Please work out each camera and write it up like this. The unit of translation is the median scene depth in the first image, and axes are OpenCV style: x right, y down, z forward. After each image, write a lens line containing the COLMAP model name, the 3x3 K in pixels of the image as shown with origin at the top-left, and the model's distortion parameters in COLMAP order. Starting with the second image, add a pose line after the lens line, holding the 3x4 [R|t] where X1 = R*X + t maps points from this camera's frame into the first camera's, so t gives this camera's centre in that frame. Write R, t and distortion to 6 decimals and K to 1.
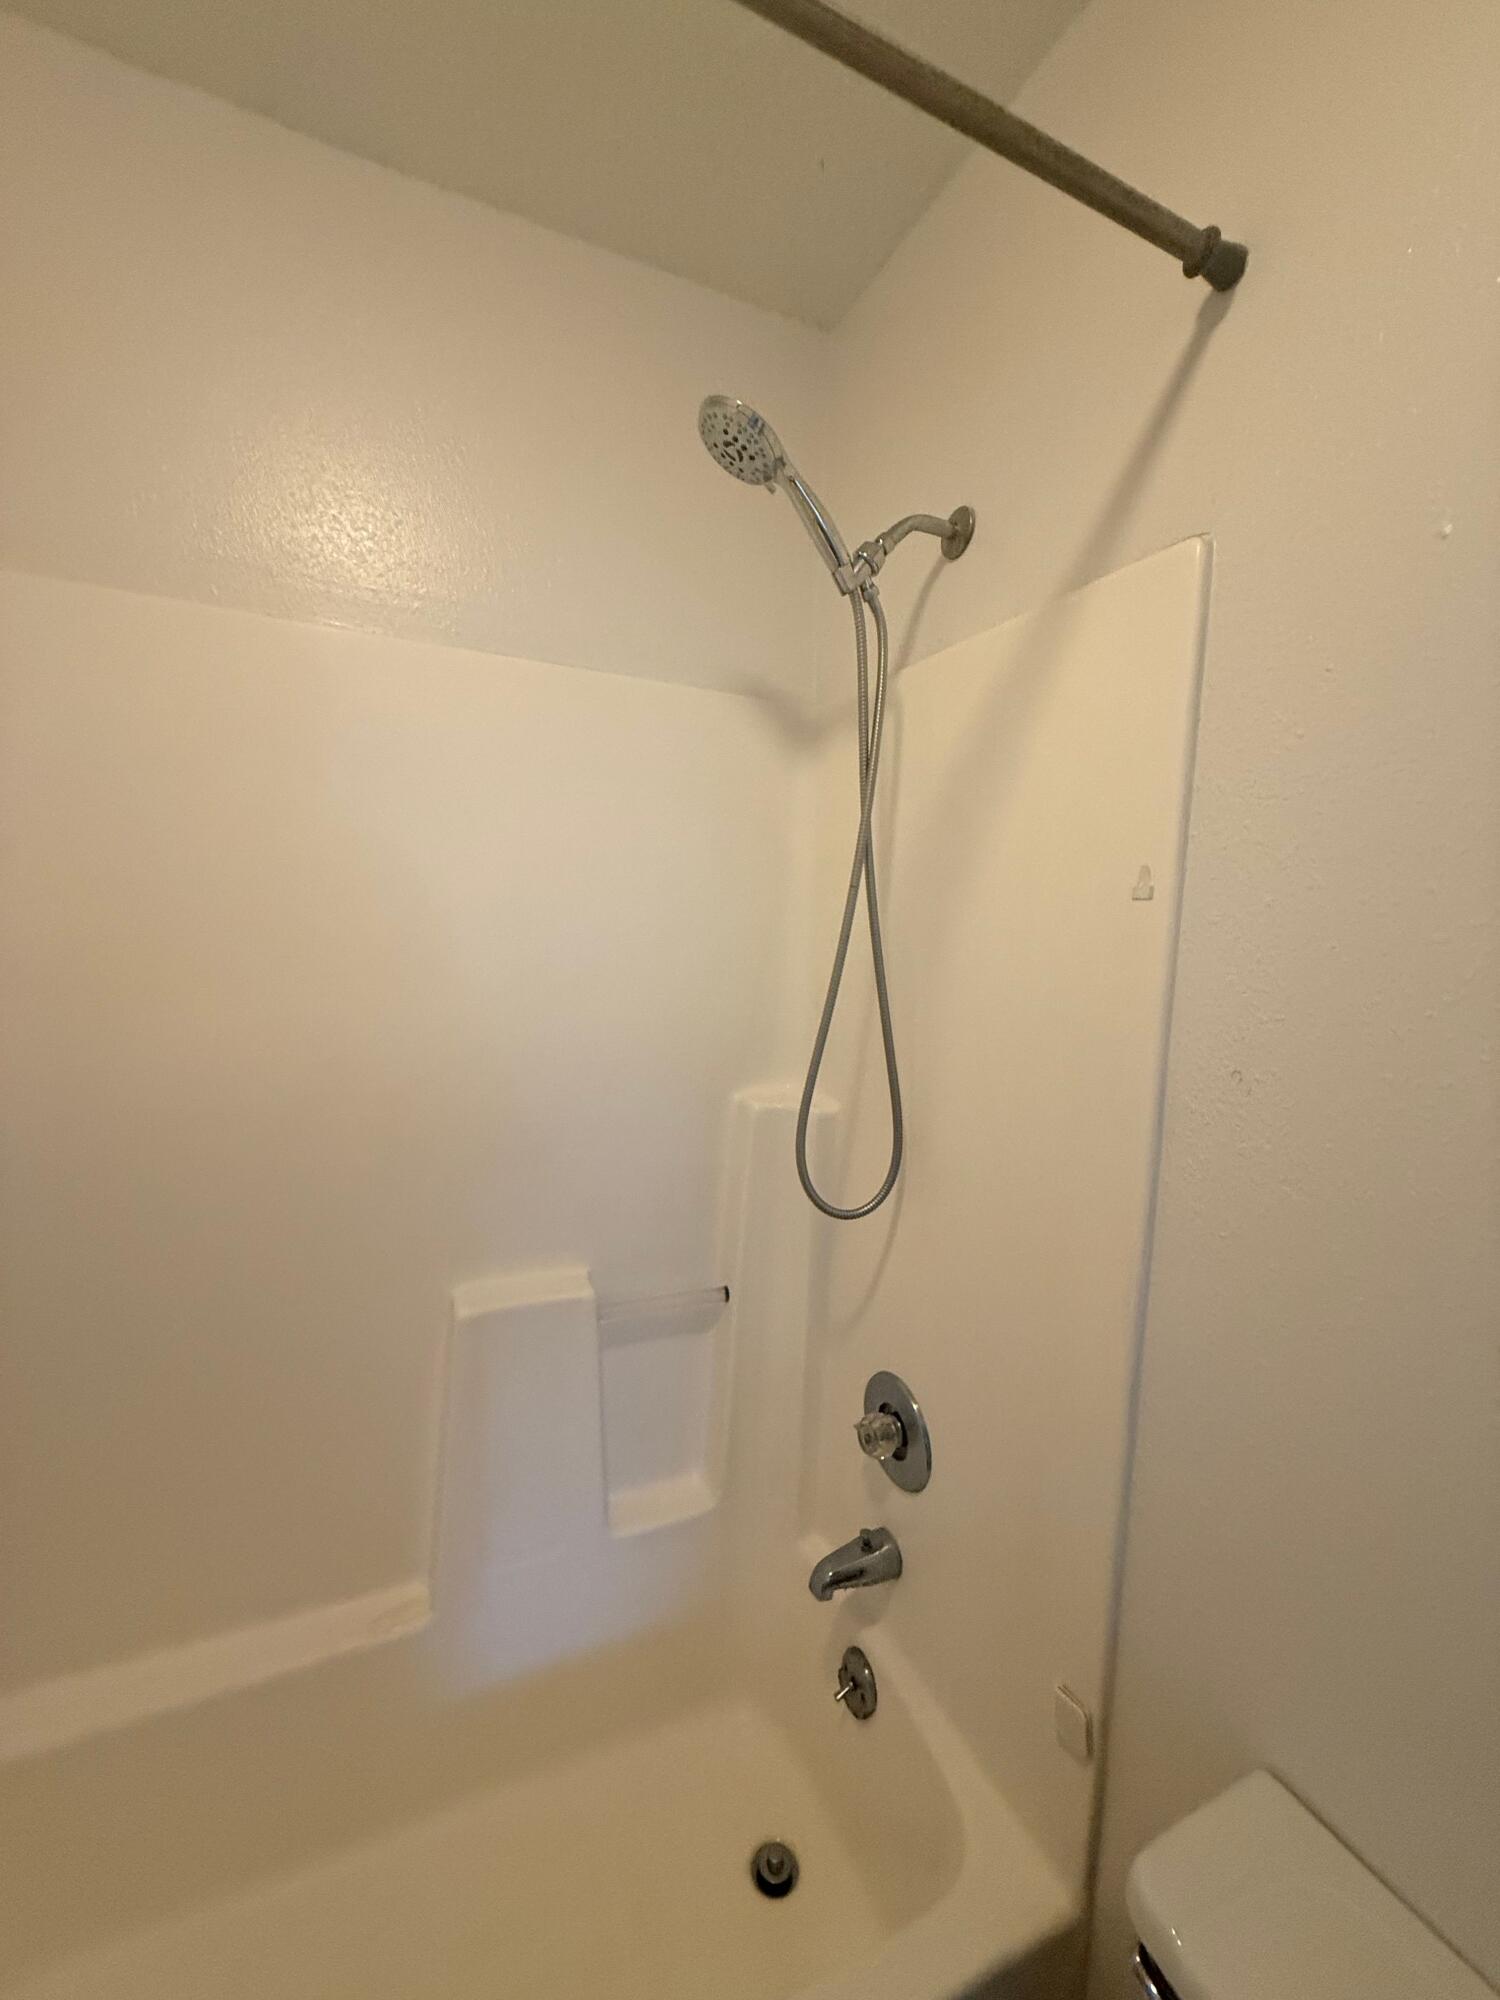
lens RADIAL K [[819.0, 0, 748.5], [0, 819.0, 992.0], [0, 0, 1]] dist [-0.001357, -0.000151]
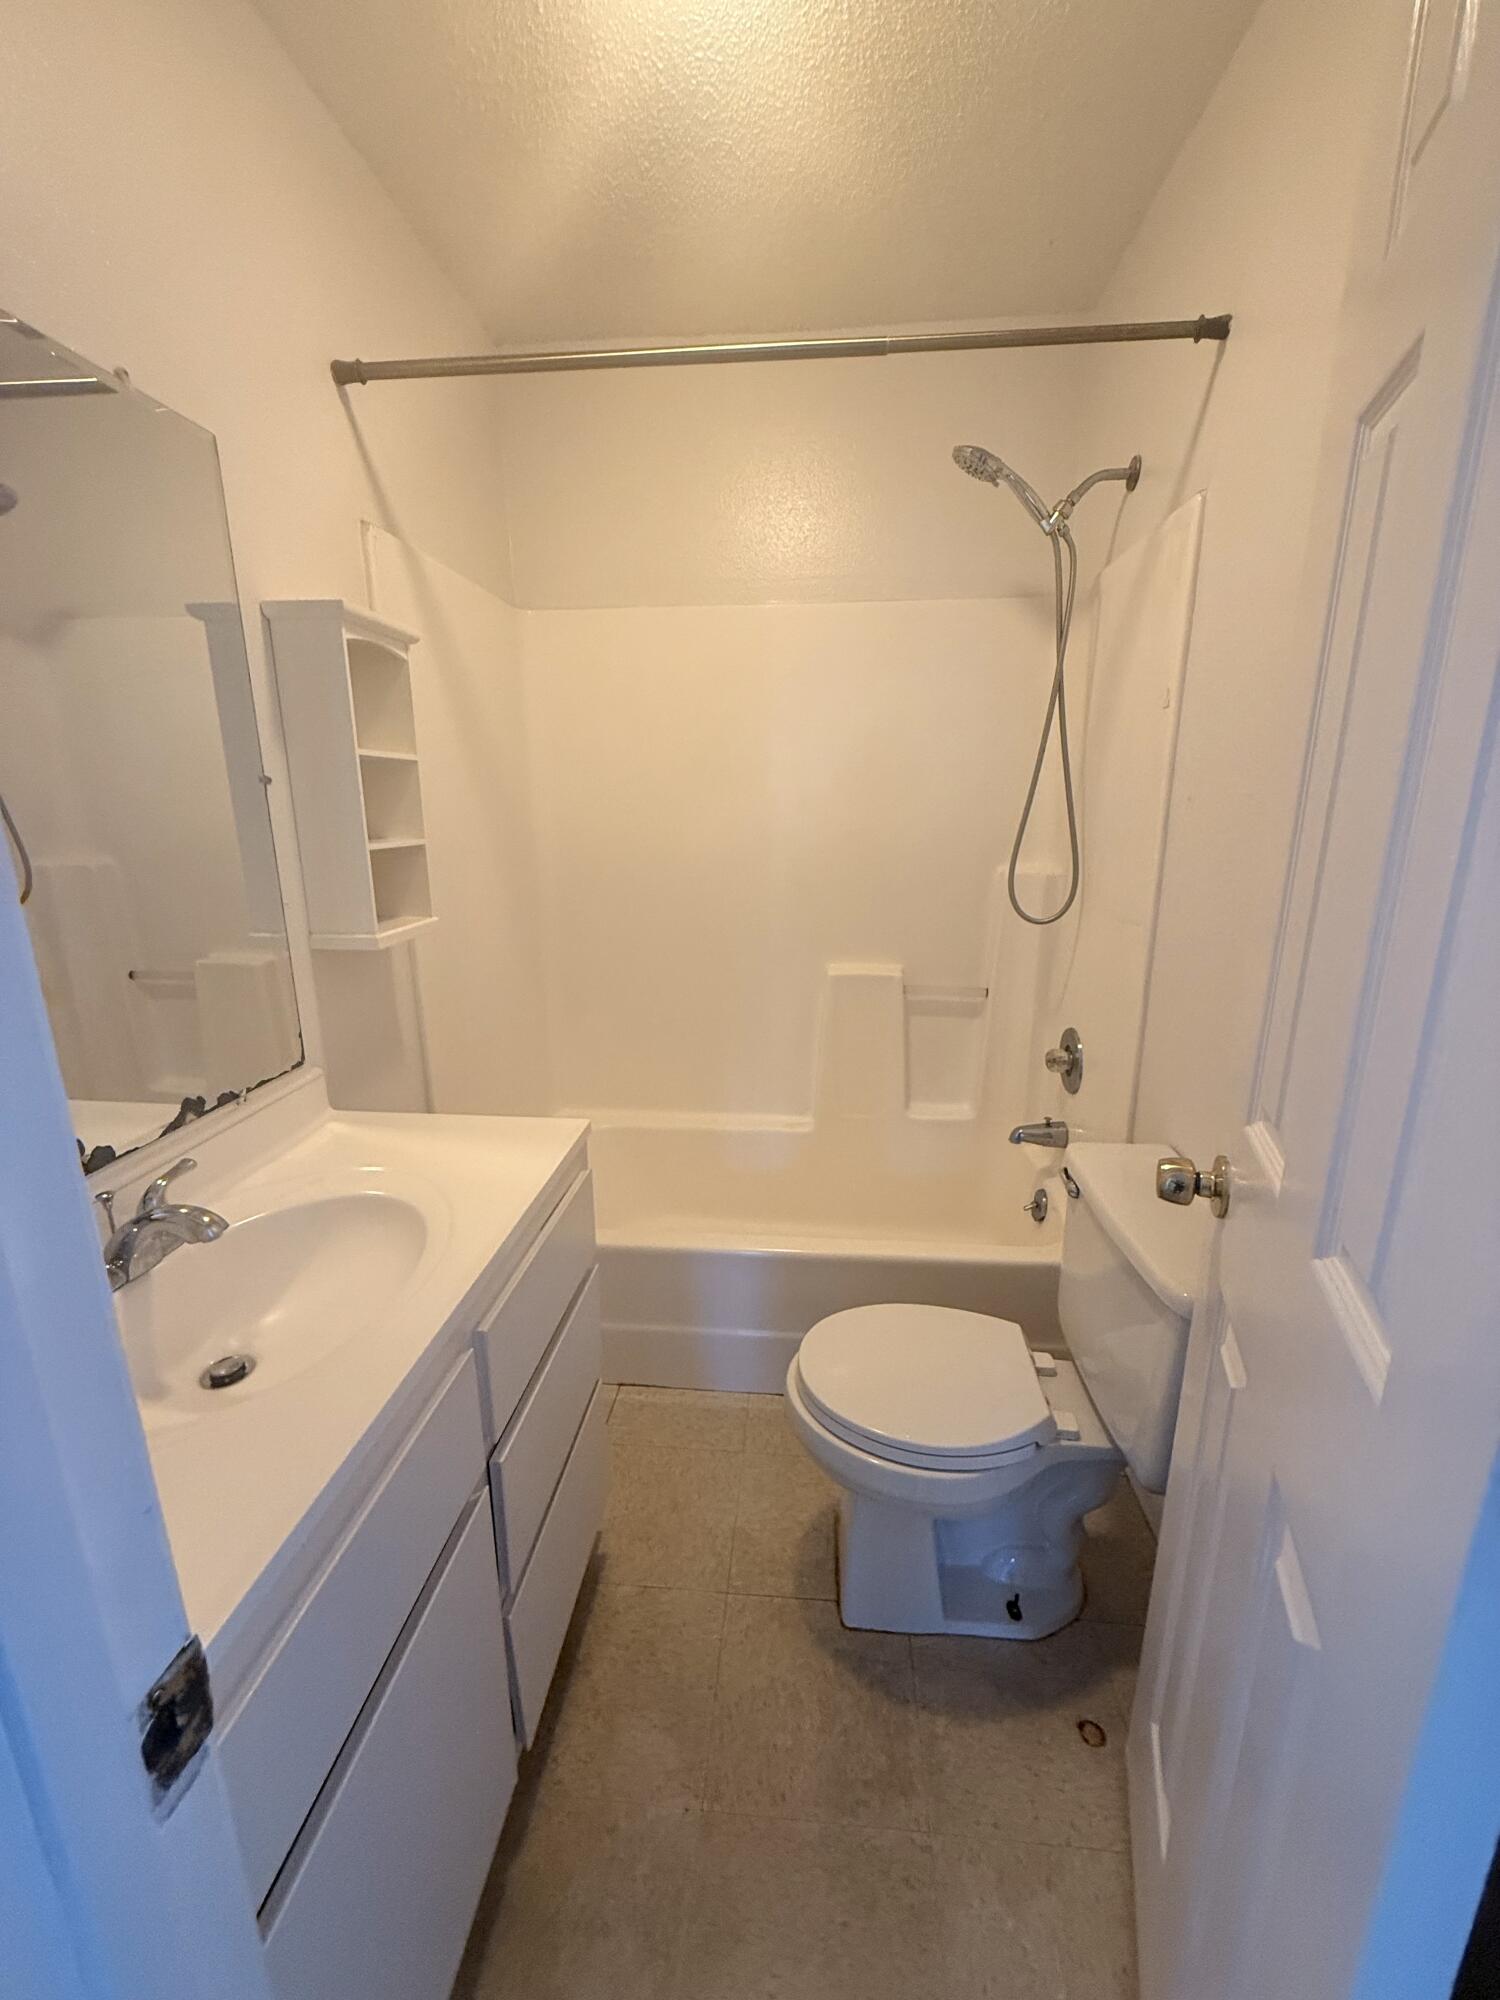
lens RADIAL K [[819.0, 0, 748.5], [0, 819.0, 992.0], [0, 0, 1]] dist [-0.001357, -0.000151]
pose [[0.869470, 0.075366, -0.488203, 0.437464], [-0.010287, 0.990841, 0.134639, 0.197926], [0.493879, -0.112042, 0.862282, -0.770962]]
